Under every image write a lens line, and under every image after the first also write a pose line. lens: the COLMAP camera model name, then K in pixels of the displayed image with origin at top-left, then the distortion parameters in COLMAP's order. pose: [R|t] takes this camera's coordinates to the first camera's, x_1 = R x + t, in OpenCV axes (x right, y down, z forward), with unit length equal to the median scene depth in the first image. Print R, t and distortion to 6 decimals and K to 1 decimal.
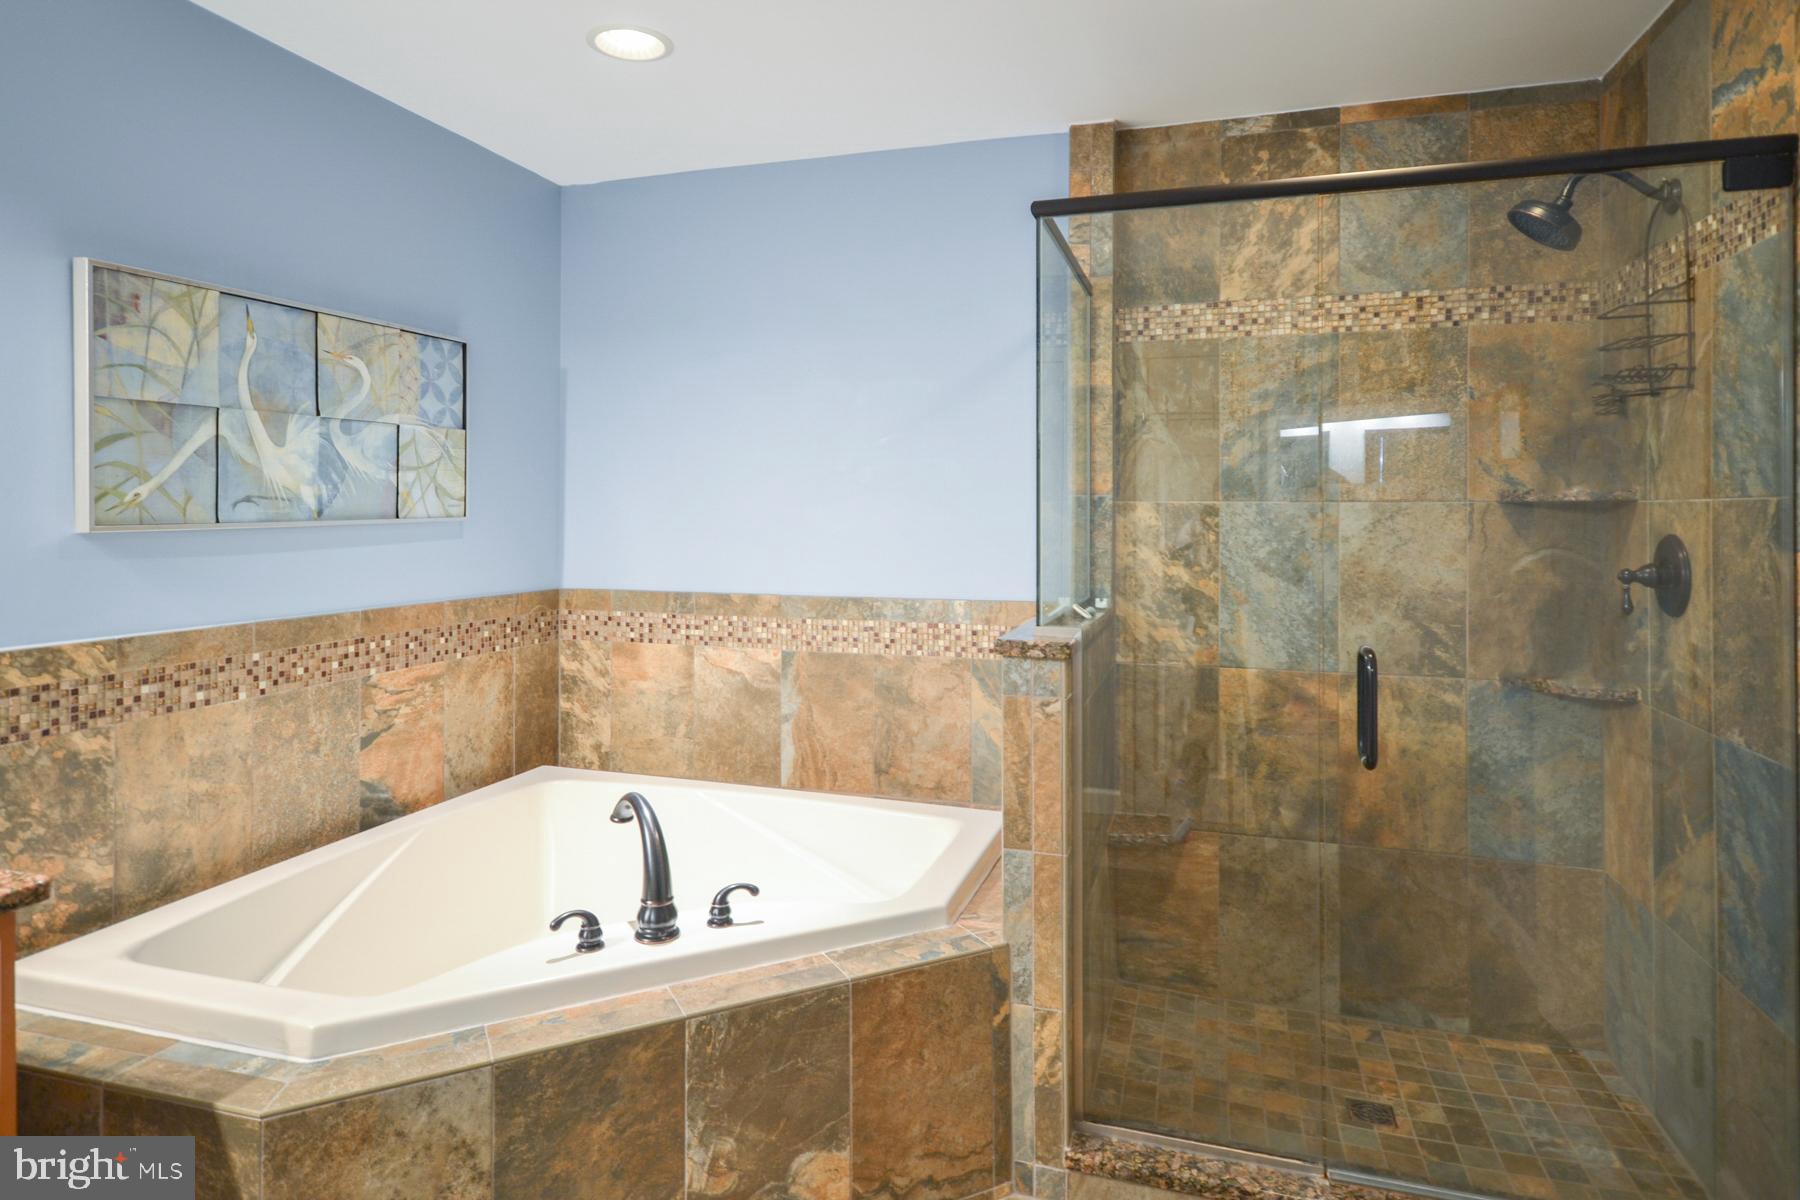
lens RADIAL K [[1023.9, 0, 905.5], [0, 1023.9, 508.8], [0, 0, 1]] dist [0.019075, -0.004372]
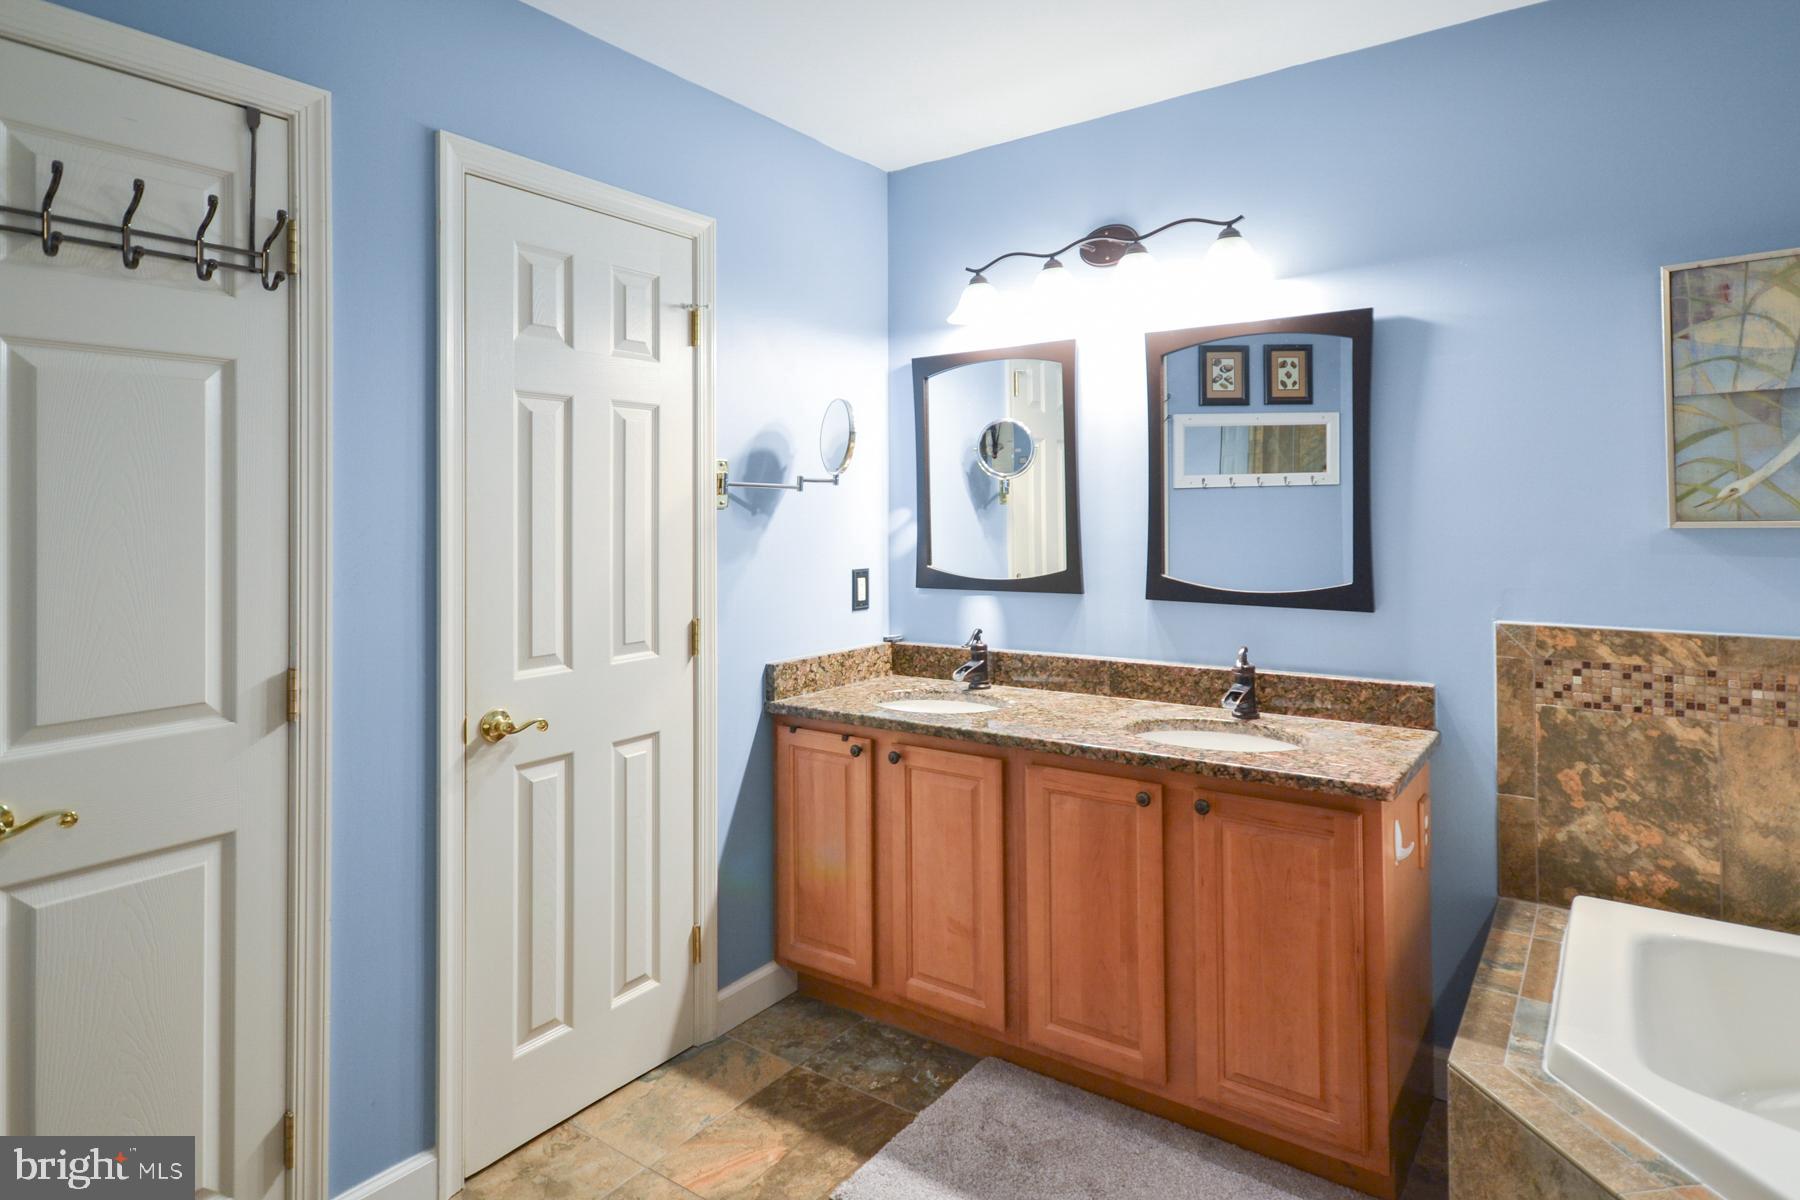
lens RADIAL K [[1000.7, 0, 900.9], [0, 1000.7, 501.5], [0, 0, 1]] dist [-0.000808, 0.010030]
pose [[-0.326011, -0.010123, -0.945312, 0.376285], [0.009961, 0.999850, -0.014142, 0.002563], [0.945314, -0.014027, -0.325861, 0.530595]]
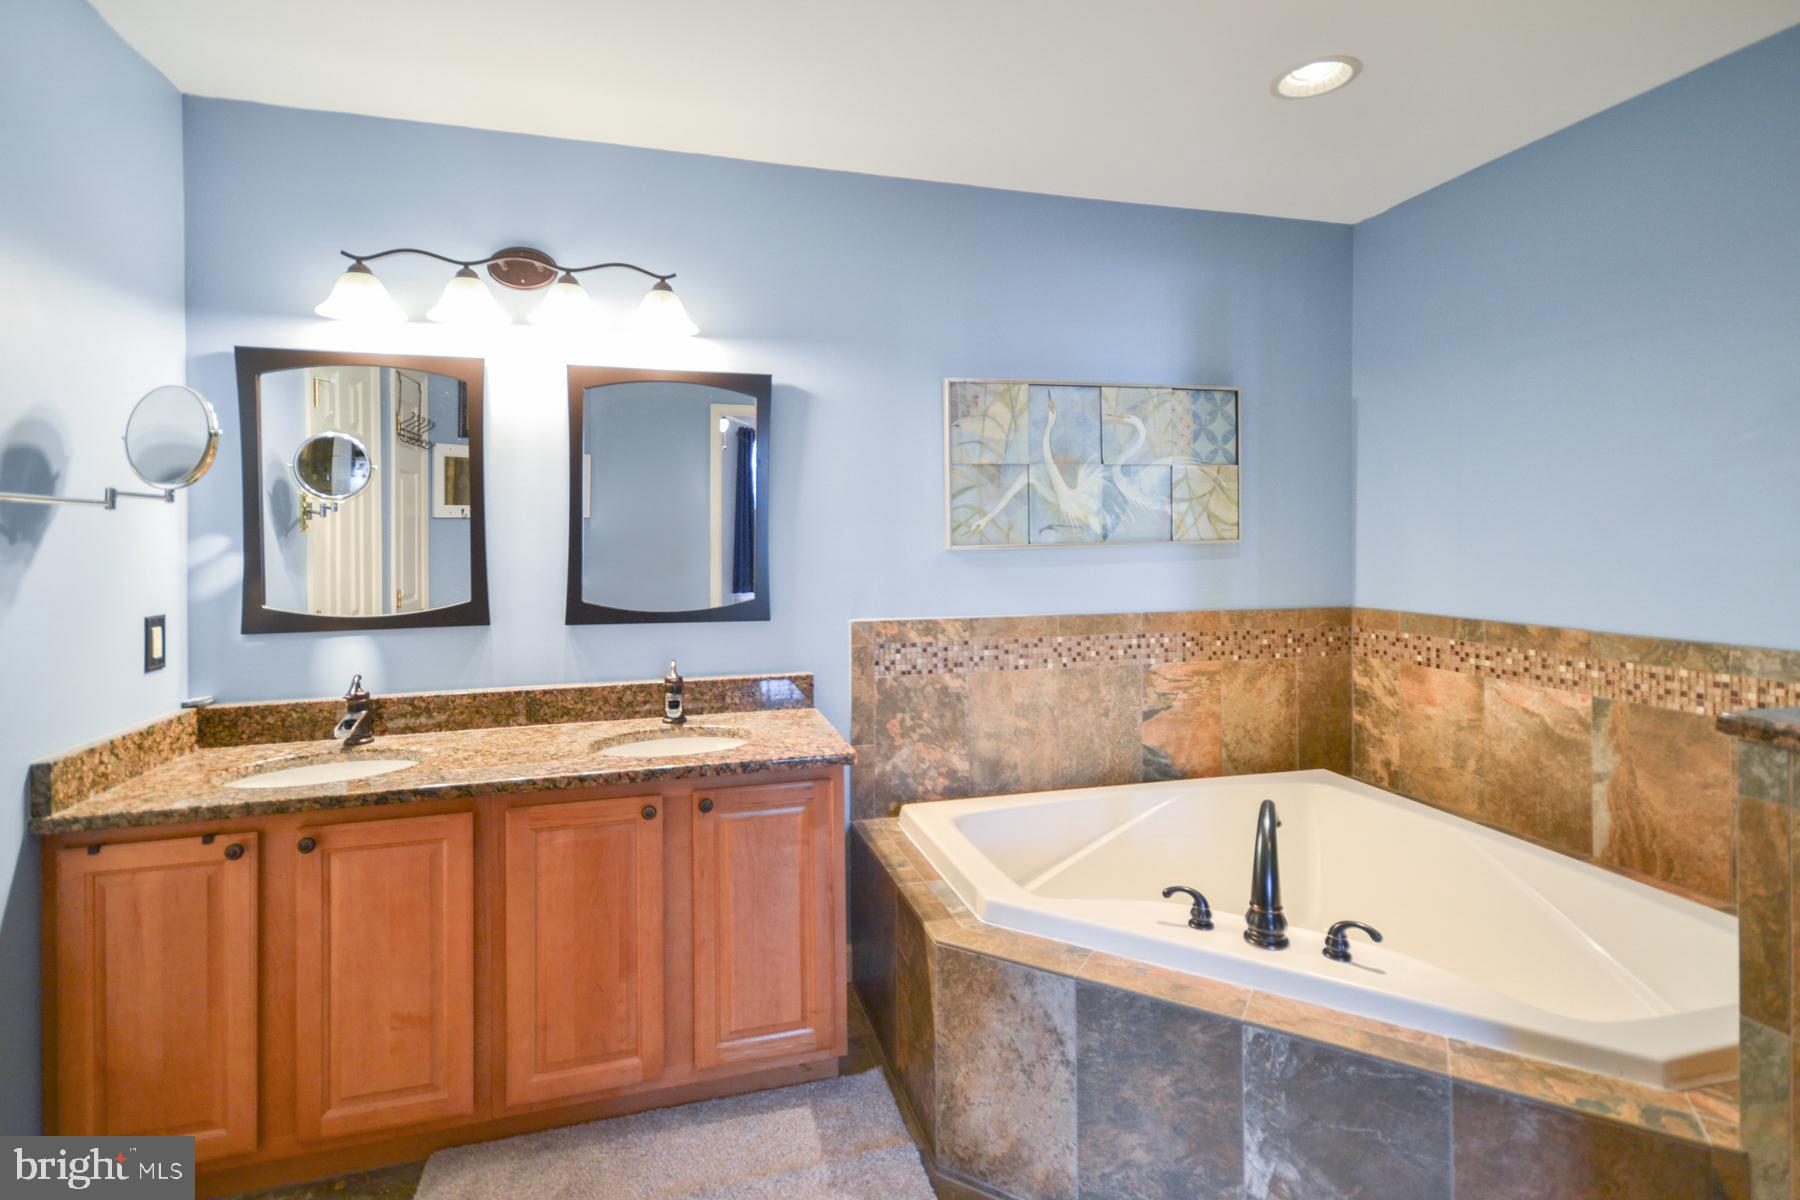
lens RADIAL K [[878.4, 0, 899.3], [0, 878.4, 542.2], [0, 0, 1]] dist [0.024228, -0.005975]
pose [[0.538268, -0.000092, -0.842774, 0.277462], [0.009715, 0.999934, 0.006096, 0.001636], [0.842718, -0.011469, 0.538233, 0.182300]]
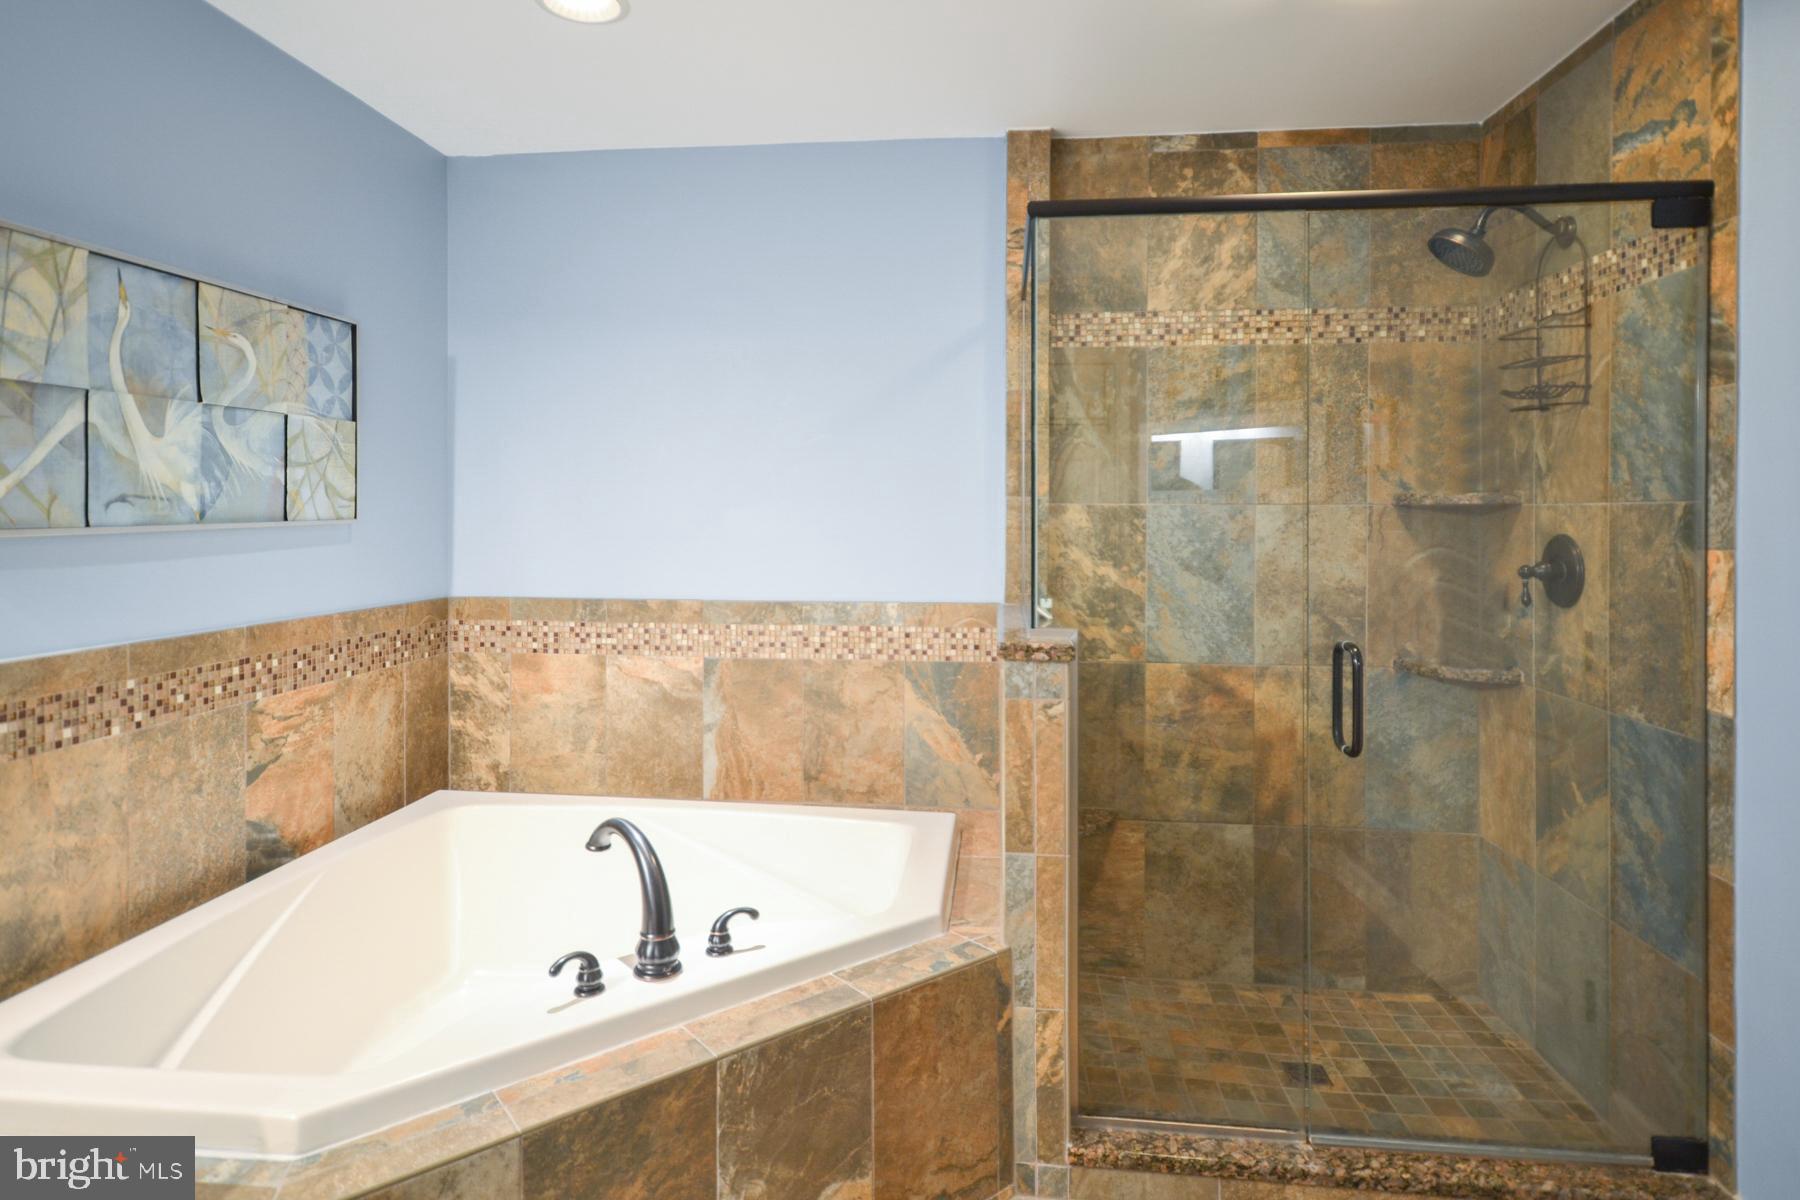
lens RADIAL K [[999.9, 0, 898.8], [0, 999.9, 522.7], [0, 0, 1]] dist [0.023490, -0.009371]
pose [[0.981262, -0.001409, 0.192674, -0.177998], [-0.001113, 0.999915, 0.012980, -0.001165], [-0.192676, -0.012951, 0.981177, 0.064937]]
